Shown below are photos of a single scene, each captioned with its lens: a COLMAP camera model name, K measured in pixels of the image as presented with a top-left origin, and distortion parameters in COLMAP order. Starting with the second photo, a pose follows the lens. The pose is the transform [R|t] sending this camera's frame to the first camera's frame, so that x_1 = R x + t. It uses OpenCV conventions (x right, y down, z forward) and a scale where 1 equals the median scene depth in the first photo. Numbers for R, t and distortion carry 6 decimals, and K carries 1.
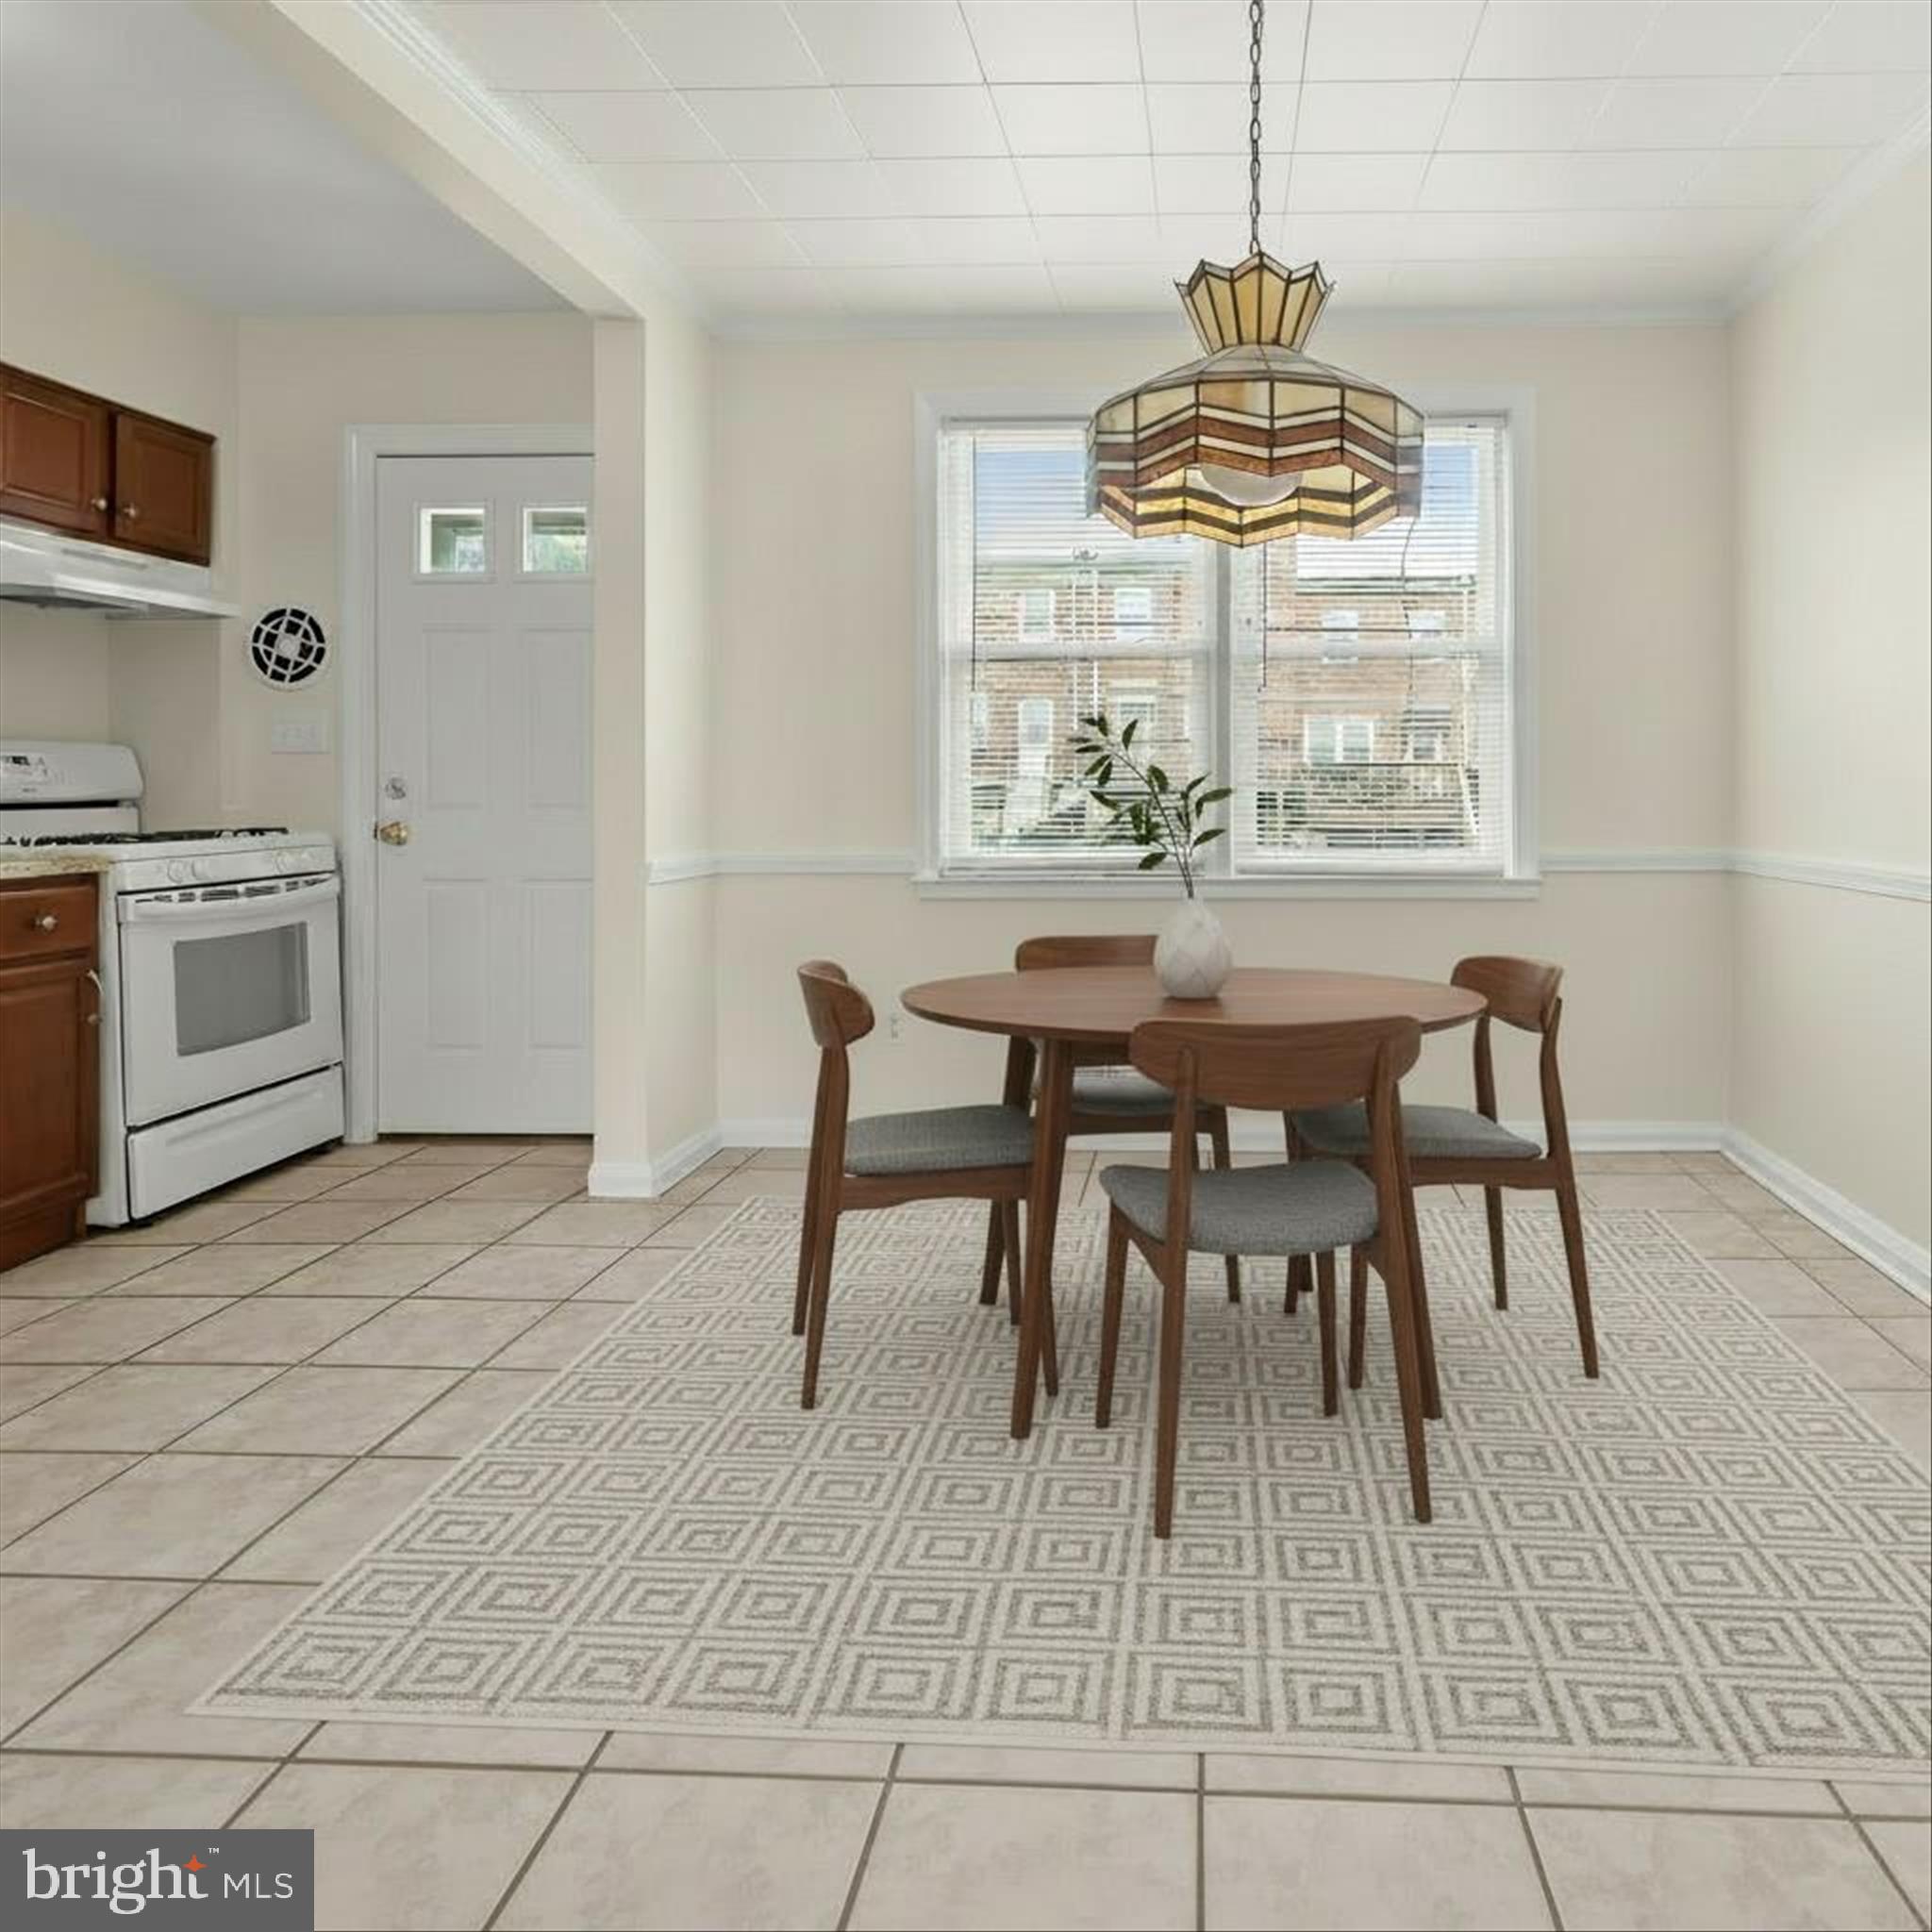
lens RADIAL K [[1343.8, 0, 1151.5], [0, 1343.8, 787.9], [0, 0, 1]] dist [0.003103, 0.006852]
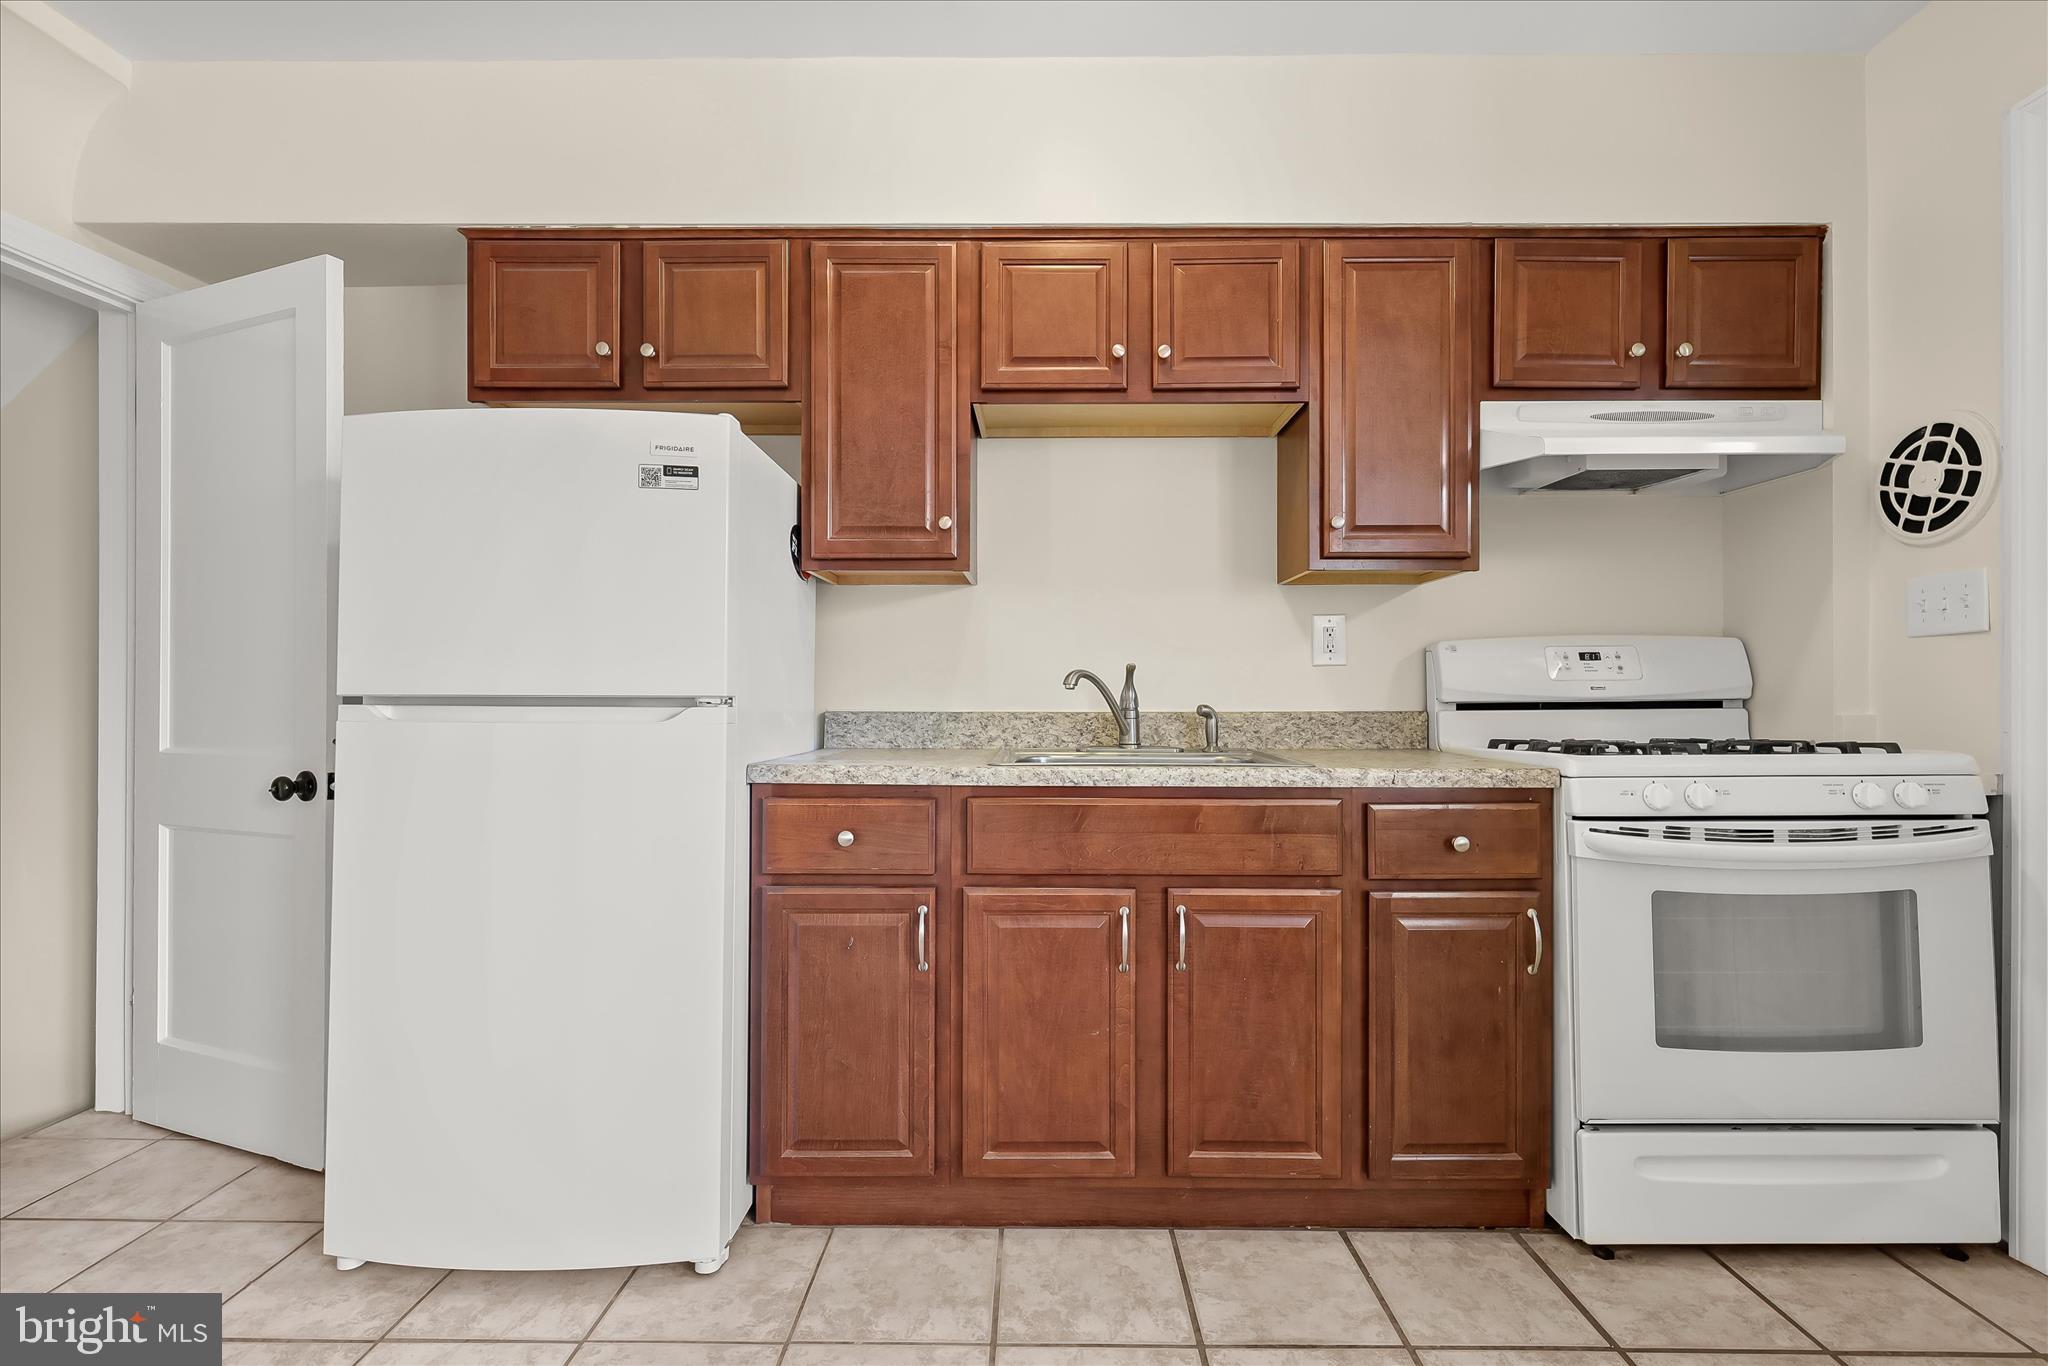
lens RADIAL K [[922.5, 0, 1036.1], [0, 922.5, 689.5], [0, 0, 1]] dist [-0.003123, -0.000922]
pose [[0.023090, 0.000001, -0.999733, -0.244935], [-0.002002, 0.999998, -0.000045, 0.003504], [0.999731, 0.002003, 0.023090, 0.714802]]
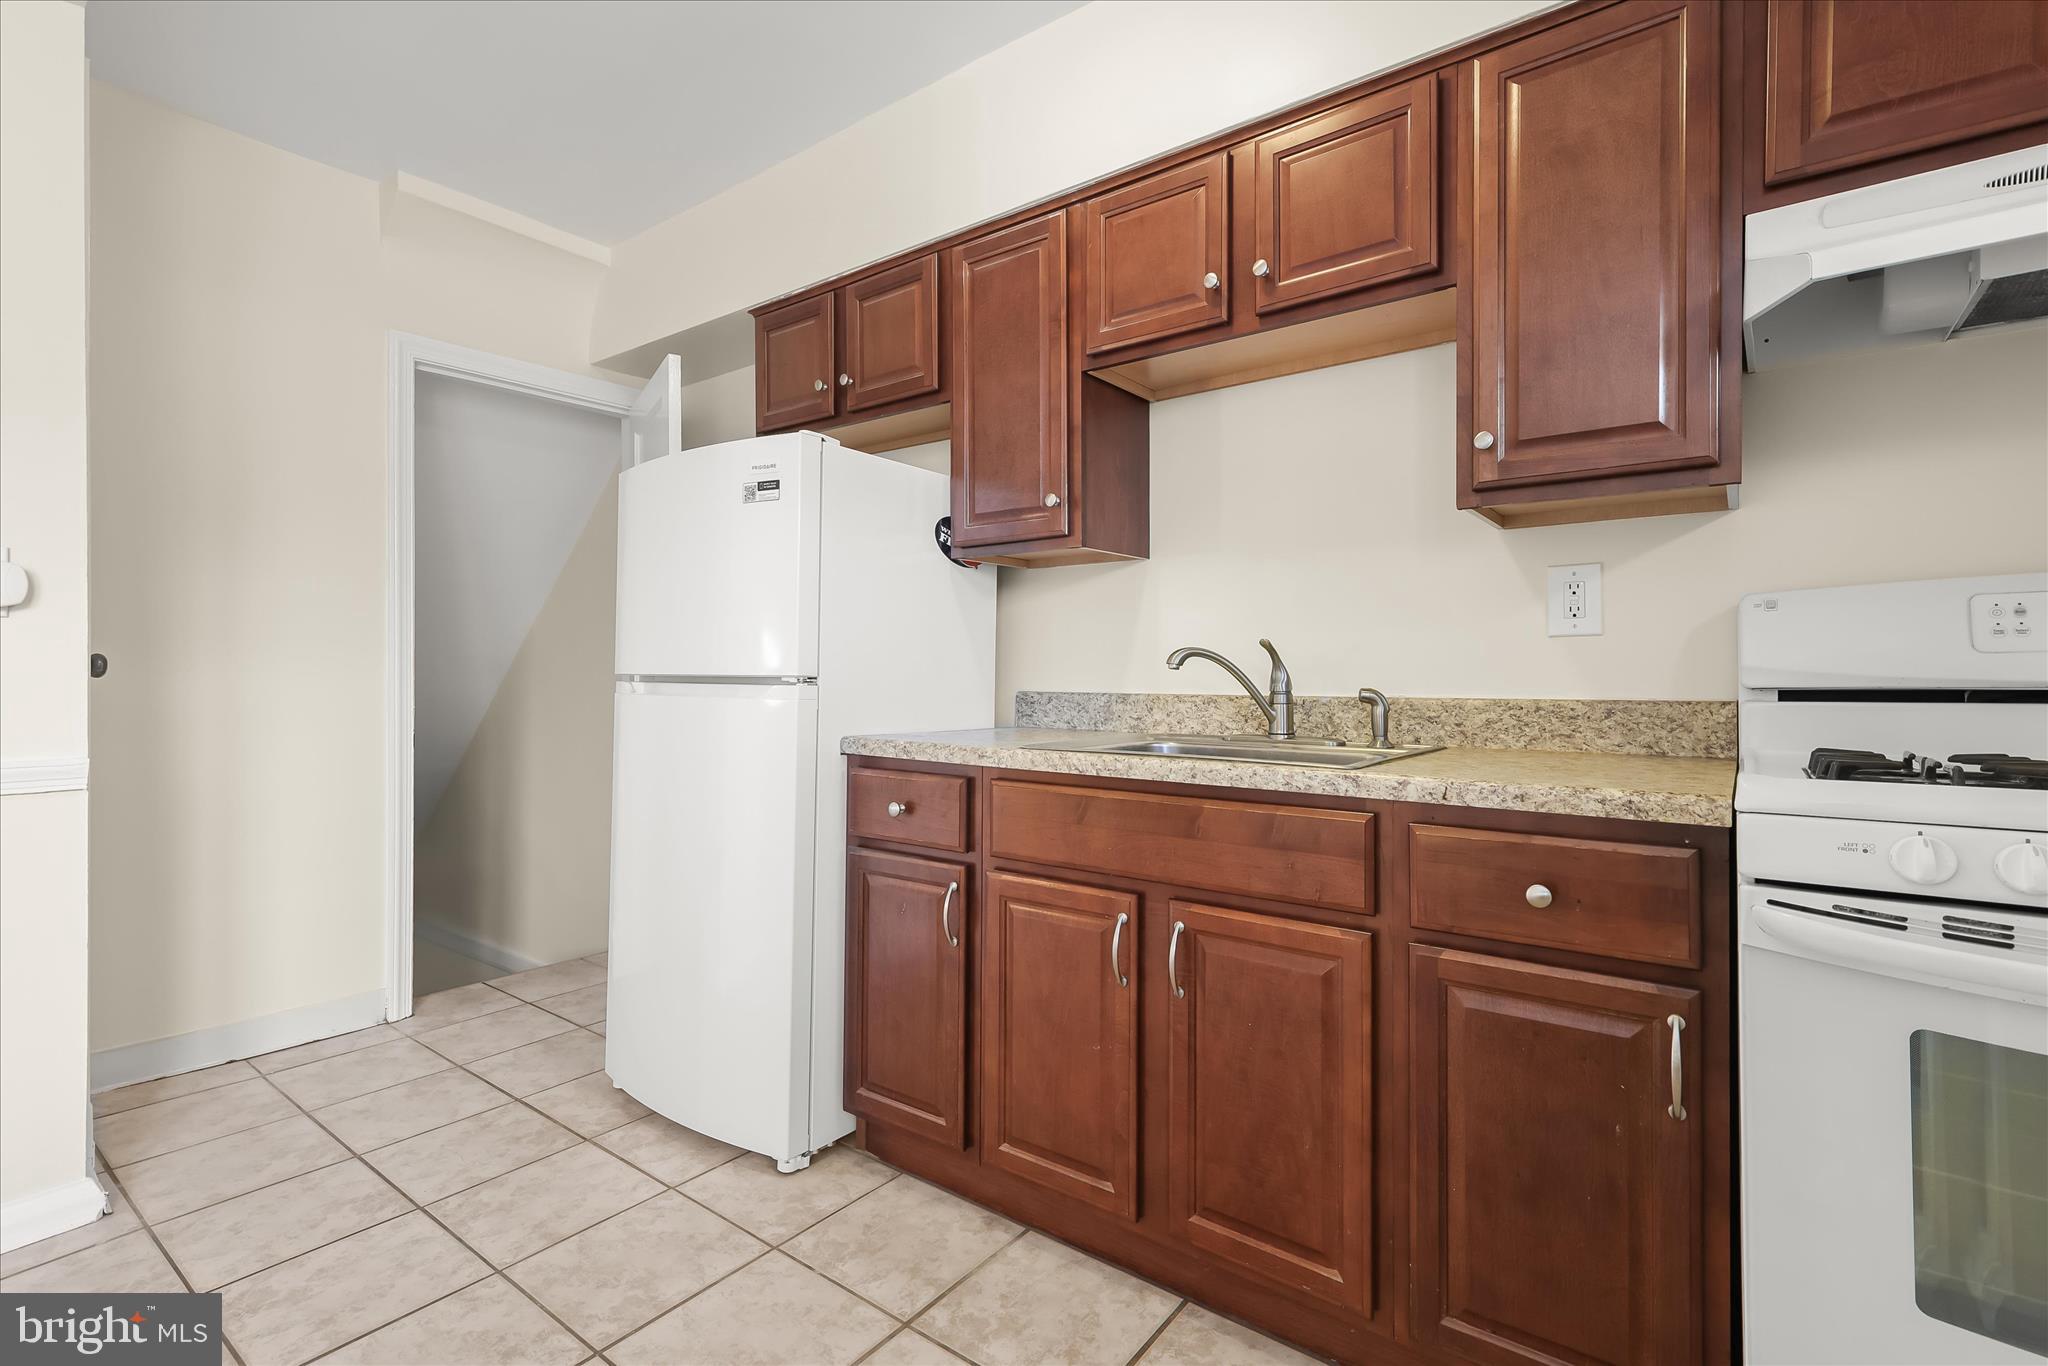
lens RADIAL K [[938.9, 0, 1035.9], [0, 938.9, 672.0], [0, 0, 1]] dist [0.004712, -0.000034]
pose [[-0.575893, 0.000582, -0.817525, -0.365093], [-0.000912, 0.999999, 0.001354, 0.004222], [0.817525, 0.001525, -0.575891, 1.046603]]
